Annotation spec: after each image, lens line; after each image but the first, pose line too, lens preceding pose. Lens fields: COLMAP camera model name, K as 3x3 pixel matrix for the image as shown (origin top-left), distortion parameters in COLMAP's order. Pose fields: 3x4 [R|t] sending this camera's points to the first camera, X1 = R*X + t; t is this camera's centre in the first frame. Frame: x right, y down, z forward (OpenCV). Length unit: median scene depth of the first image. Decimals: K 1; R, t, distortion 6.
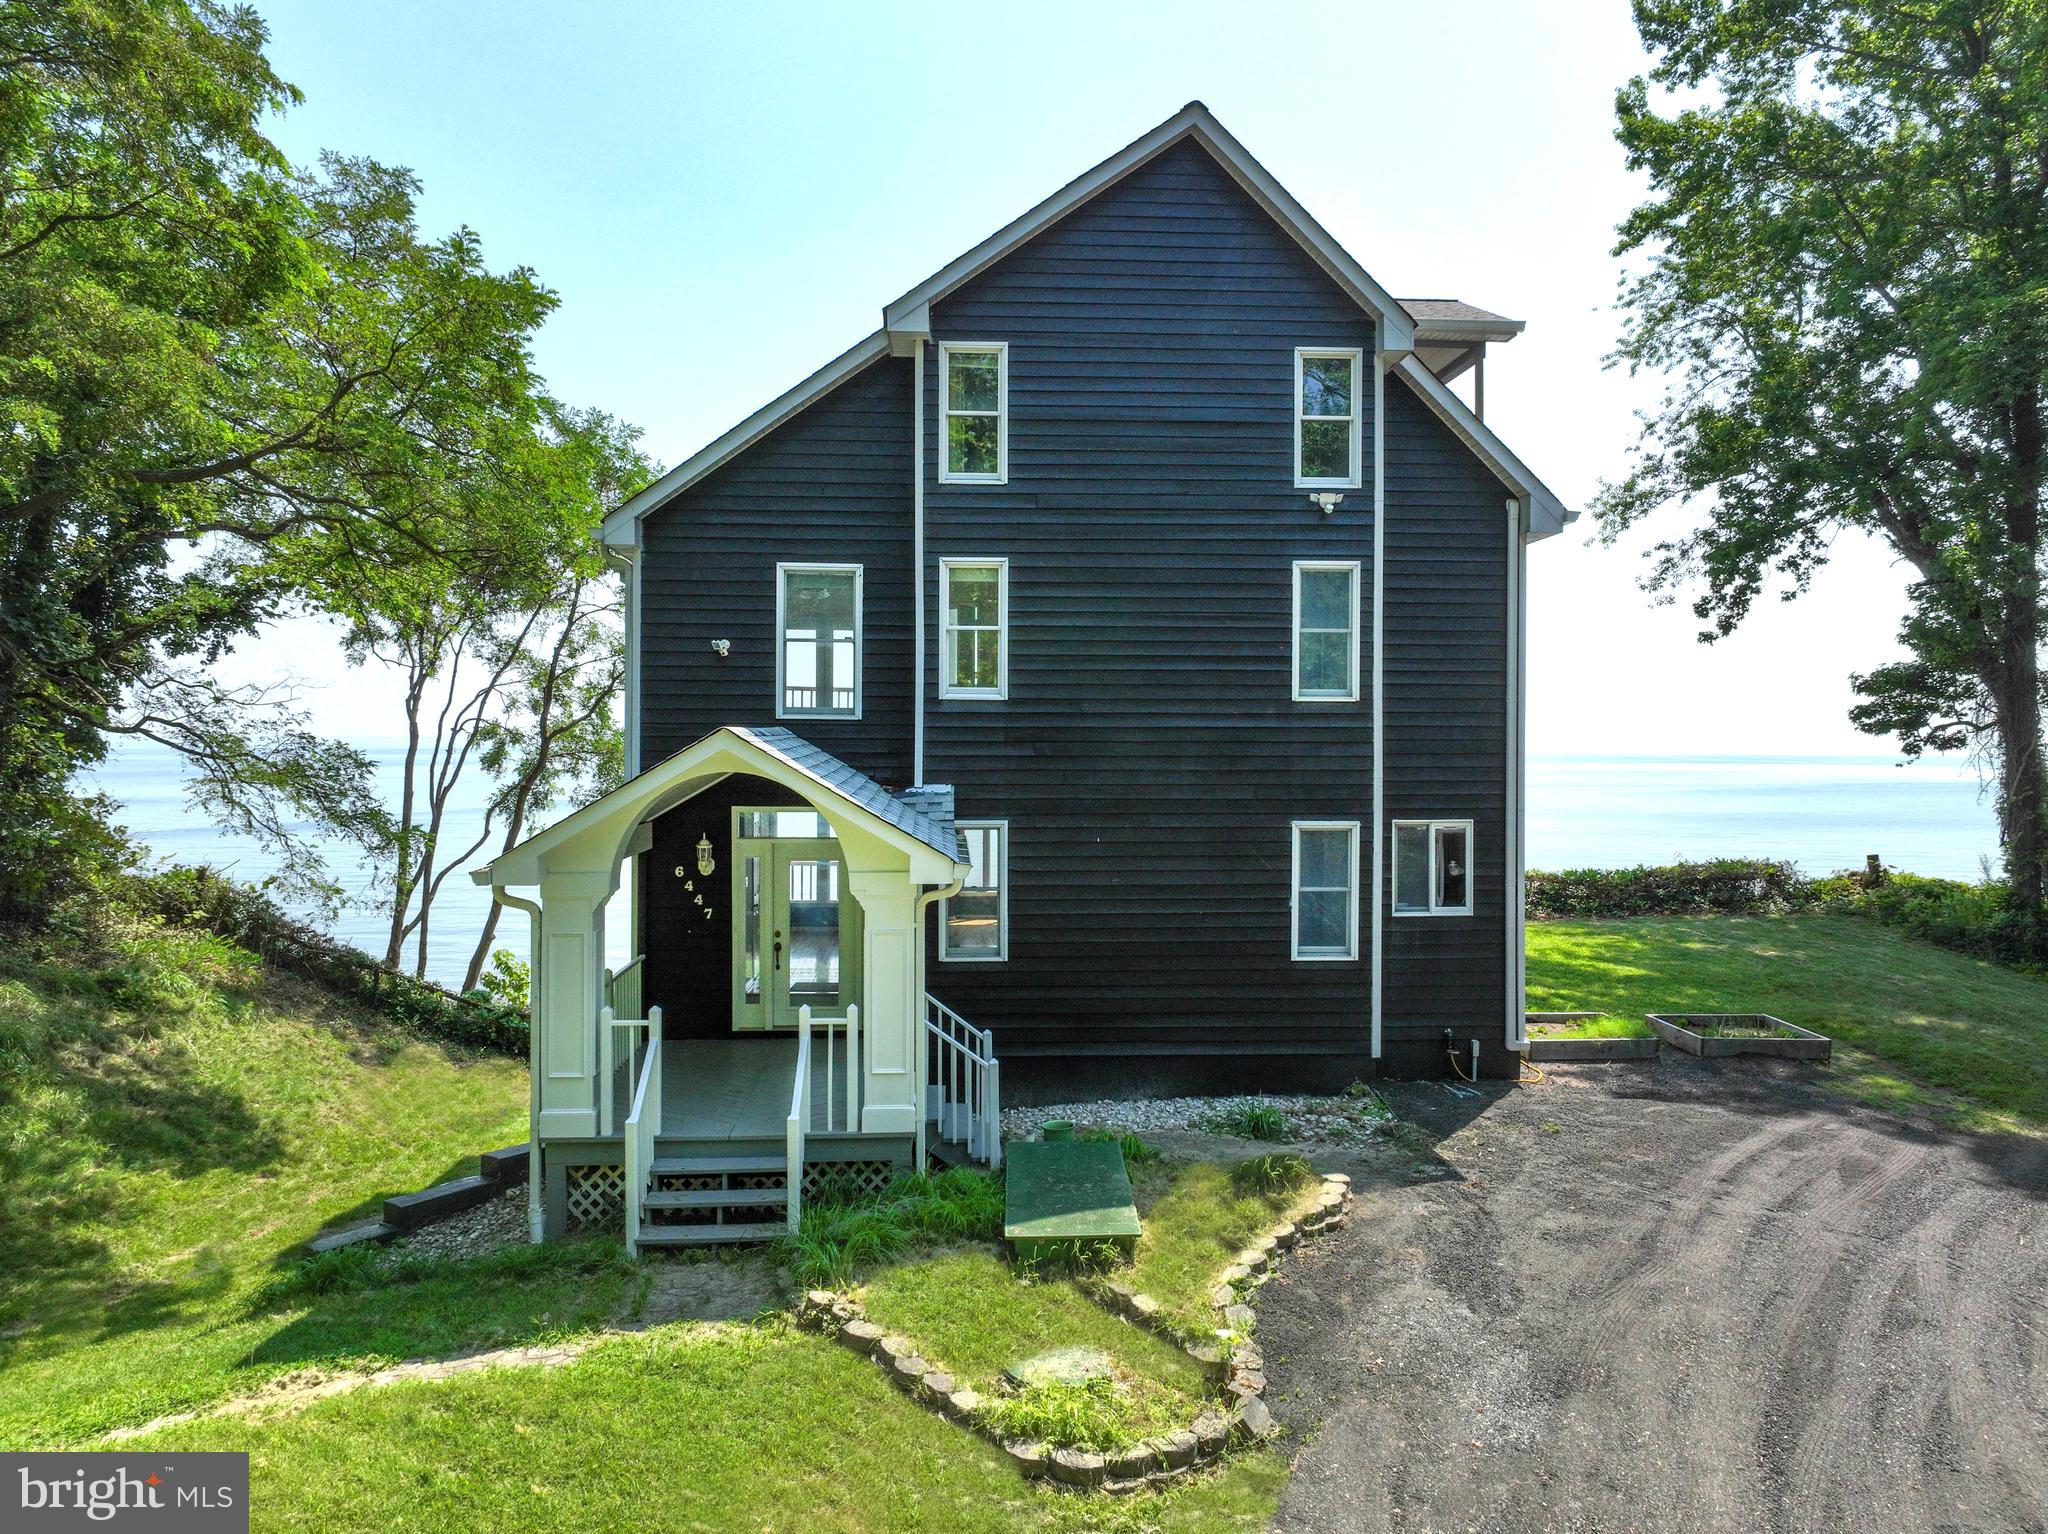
lens RADIAL K [[1429.8, 0, 1035.9], [0, 1429.8, 756.8], [0, 0, 1]] dist [0.001255, 0.013580]
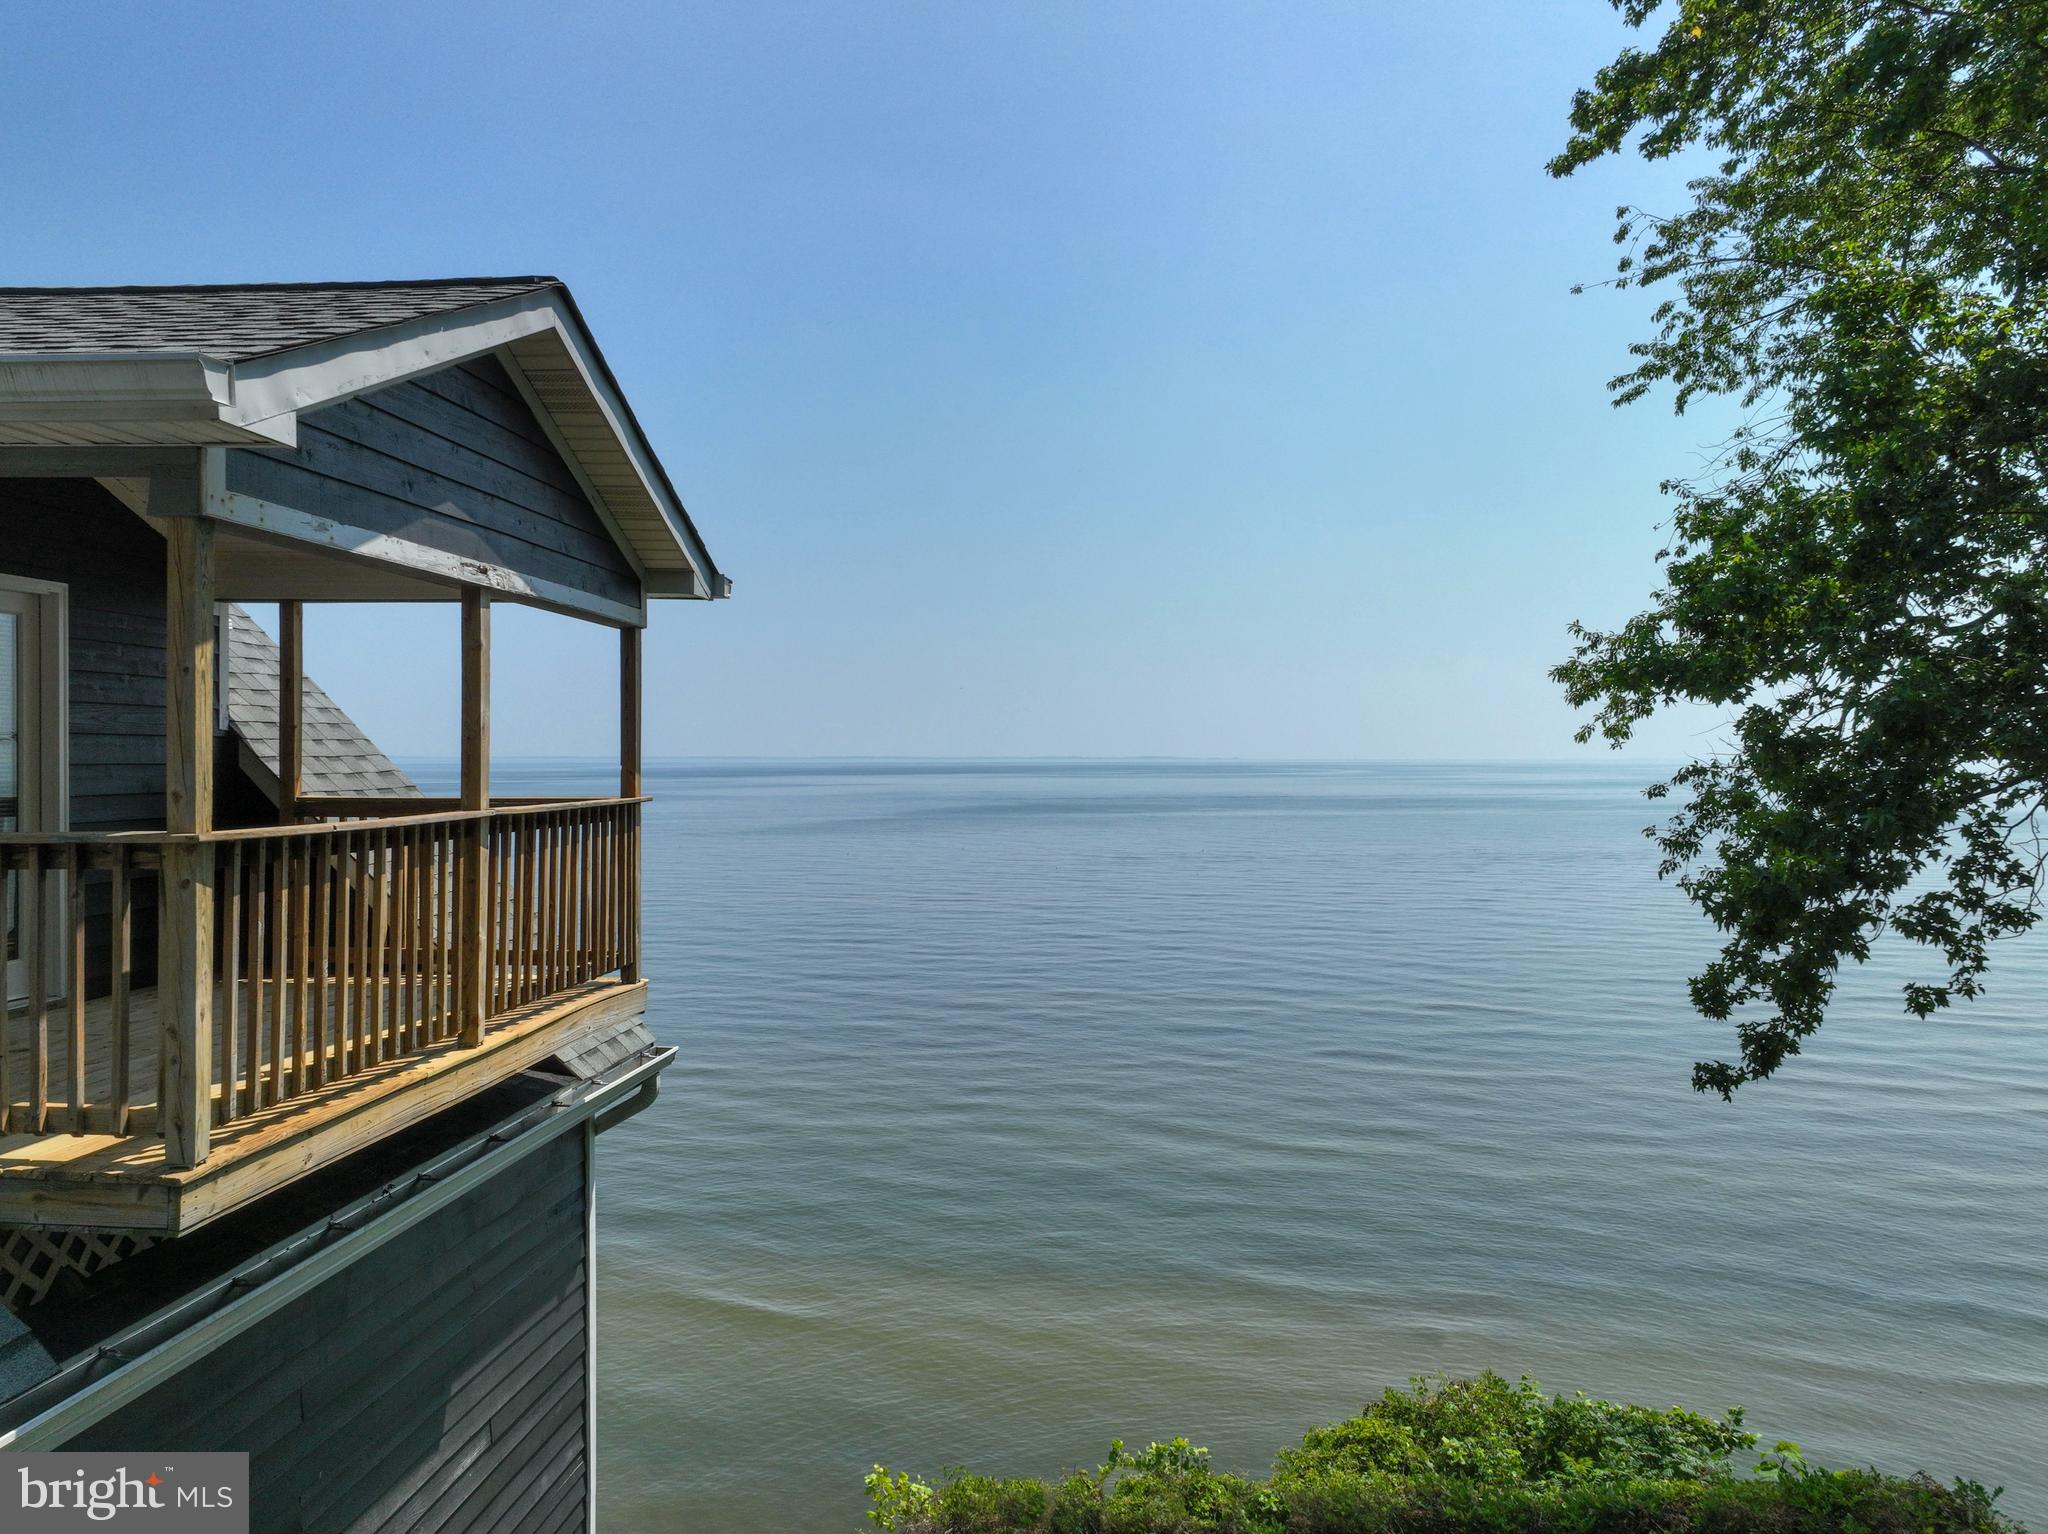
lens RADIAL K [[1429.8, 0, 1014.6], [0, 1429.8, 766.6], [0, 0, 1]] dist [0.001255, 0.013580]
pose [[0.985146, -0.002280, -0.171706, 0.296455], [0.000564, 0.999949, -0.010040, -0.144895], [0.171720, 0.009794, 0.985097, 0.488047]]
